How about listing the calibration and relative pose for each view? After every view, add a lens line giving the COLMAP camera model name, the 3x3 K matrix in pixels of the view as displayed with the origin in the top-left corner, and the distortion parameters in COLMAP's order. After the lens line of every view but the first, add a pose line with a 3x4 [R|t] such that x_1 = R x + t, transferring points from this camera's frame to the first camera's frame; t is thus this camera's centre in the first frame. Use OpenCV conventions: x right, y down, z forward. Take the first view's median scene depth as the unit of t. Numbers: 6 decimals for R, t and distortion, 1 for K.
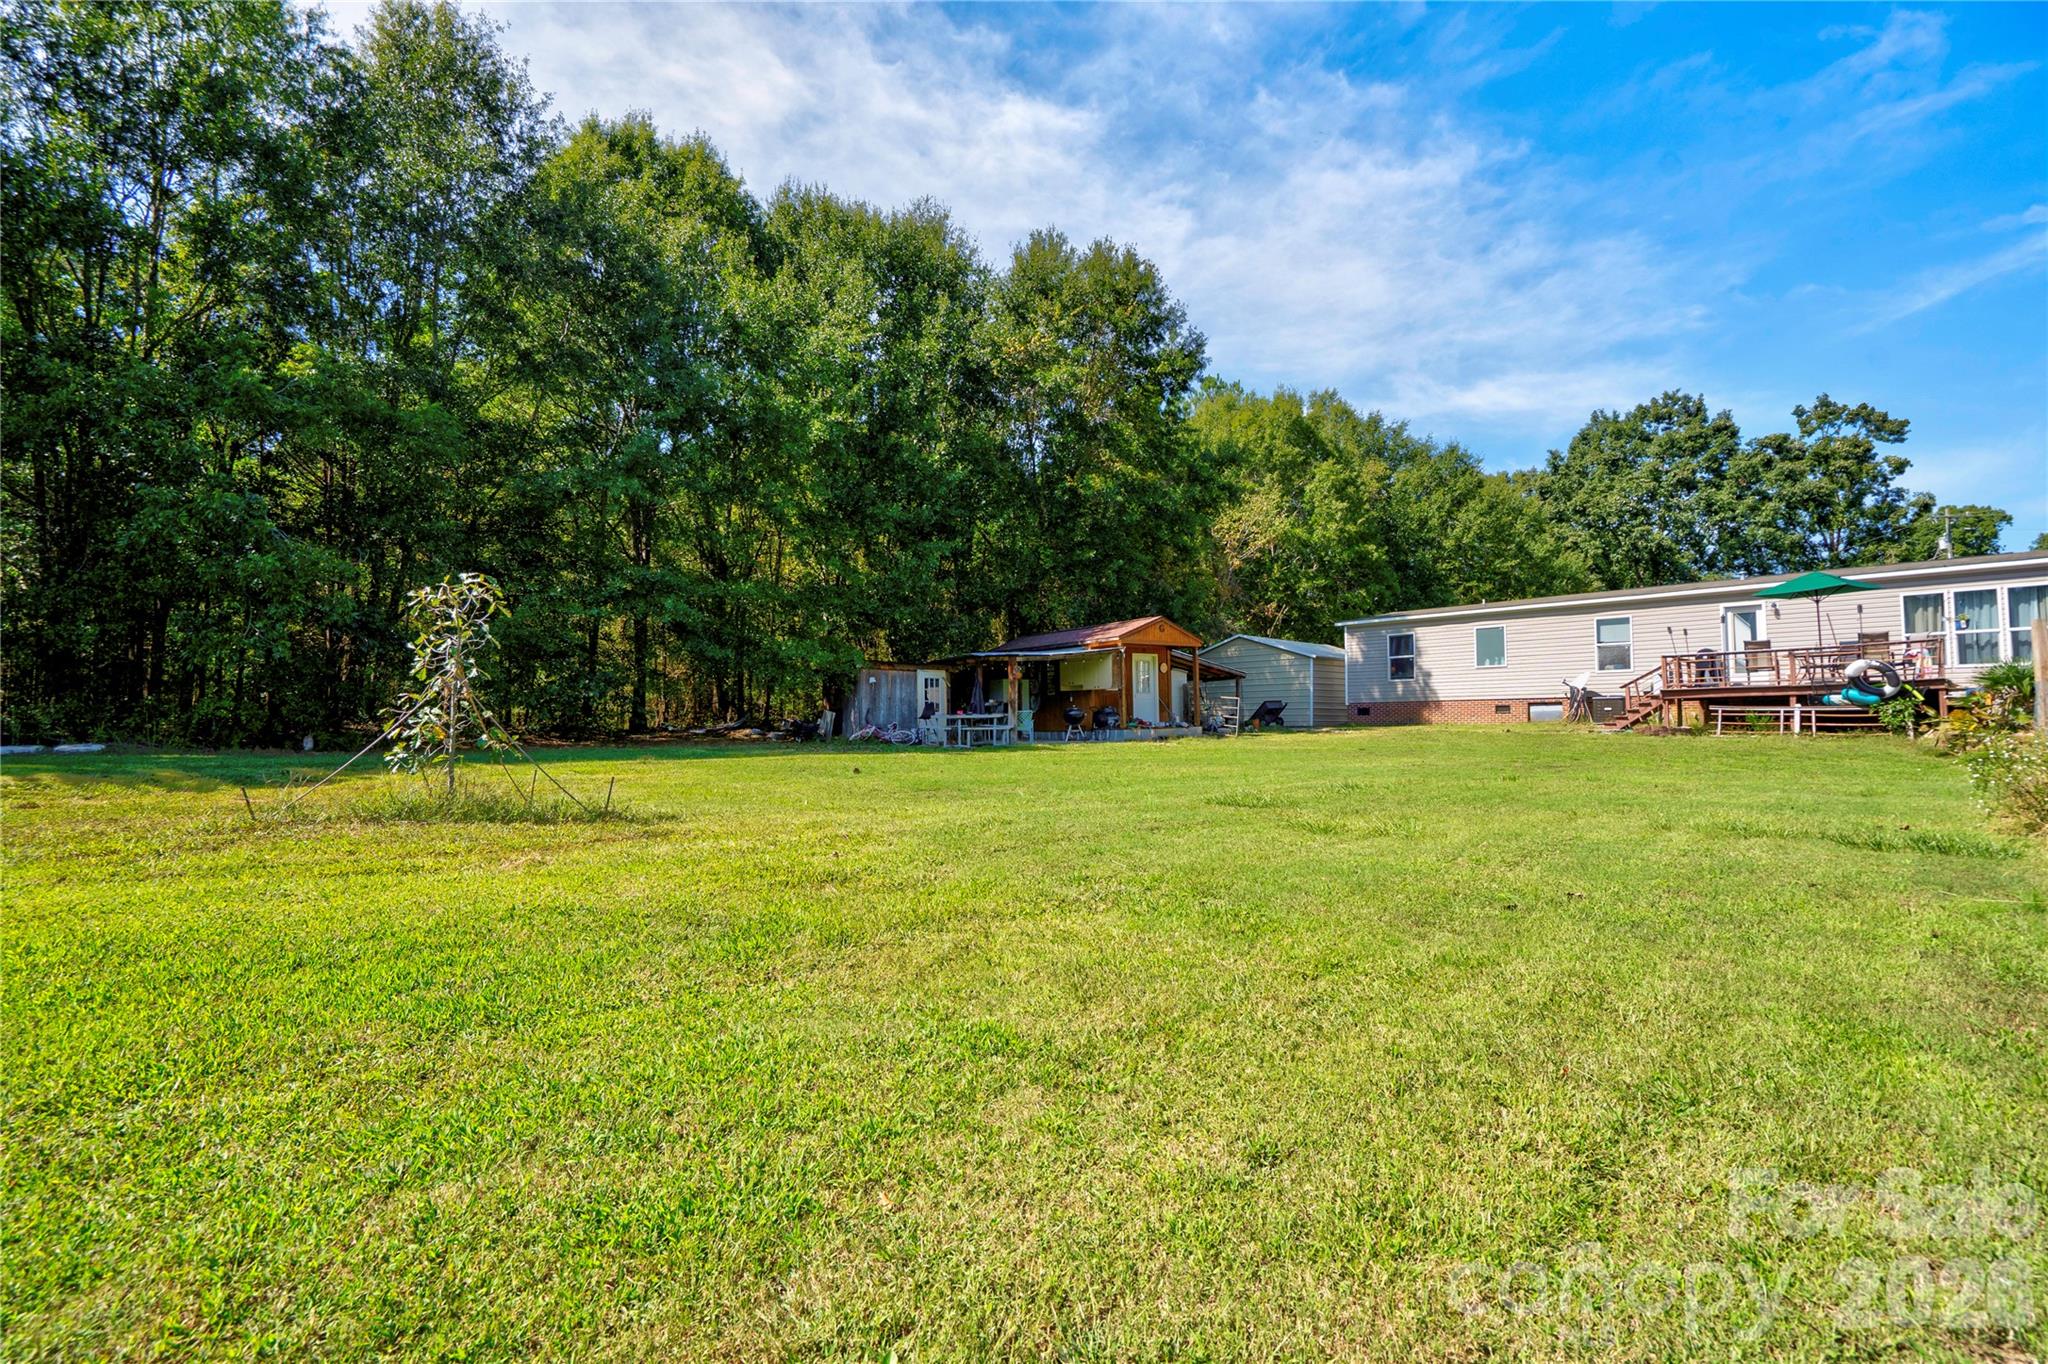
lens RADIAL K [[960.3, 0, 1023.8], [0, 960.3, 697.7], [0, 0, 1]] dist [-0.052804, 0.021065]
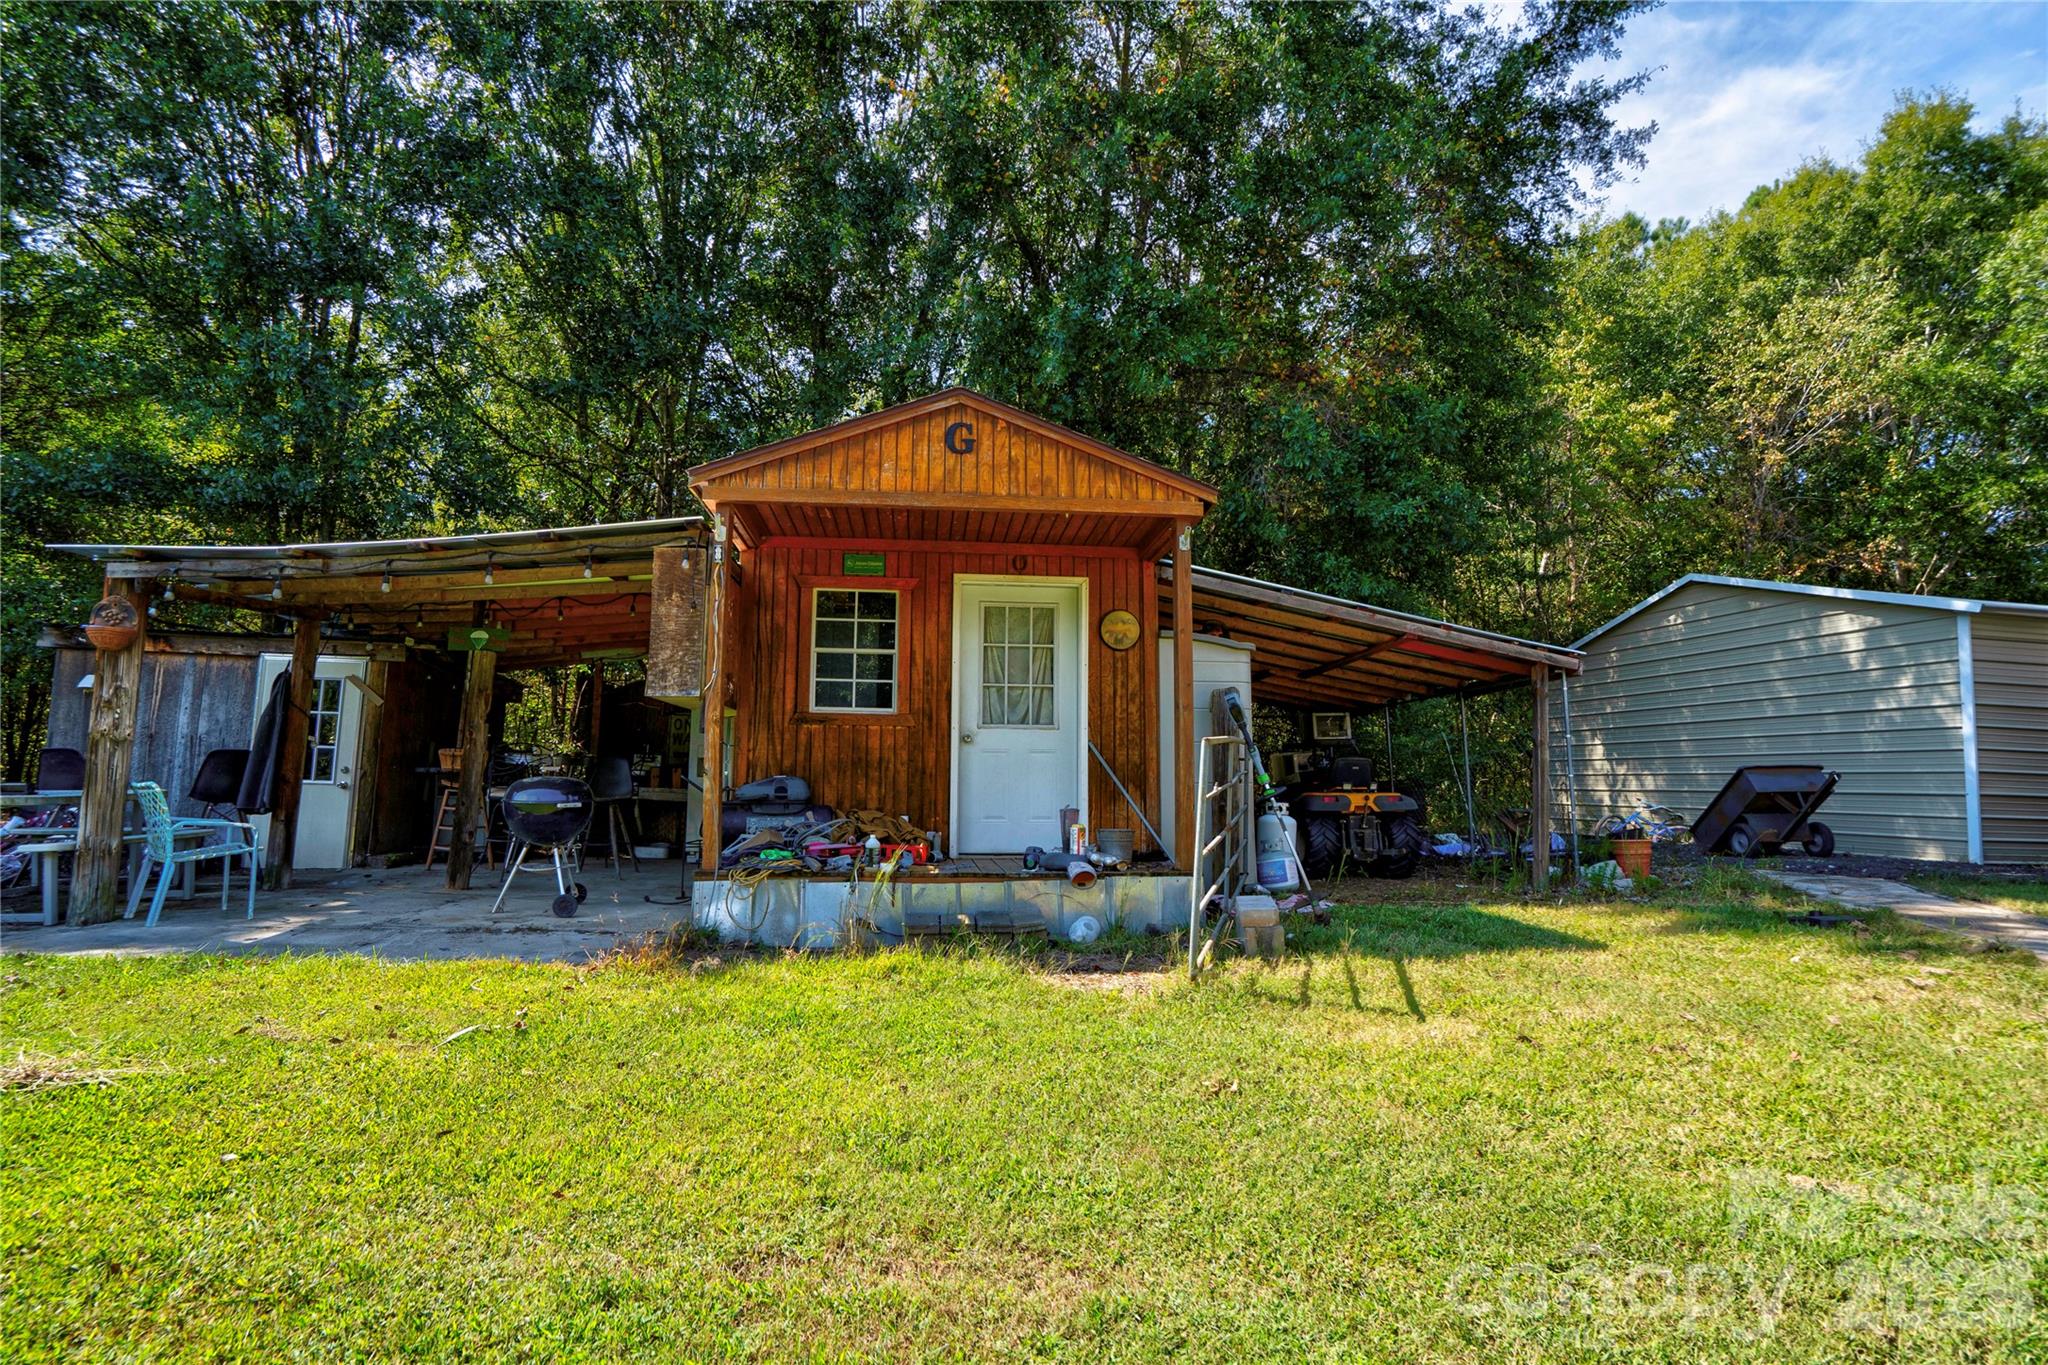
lens RADIAL K [[960.3, 0, 1023.8], [0, 960.3, 698.2], [0, 0, 1]] dist [-0.052804, 0.021065]
pose [[0.844004, -0.028676, -0.535570, 0.130996], [-0.010366, 0.997511, -0.069745, 0.003116], [0.536237, 0.064417, 0.841606, 0.376794]]
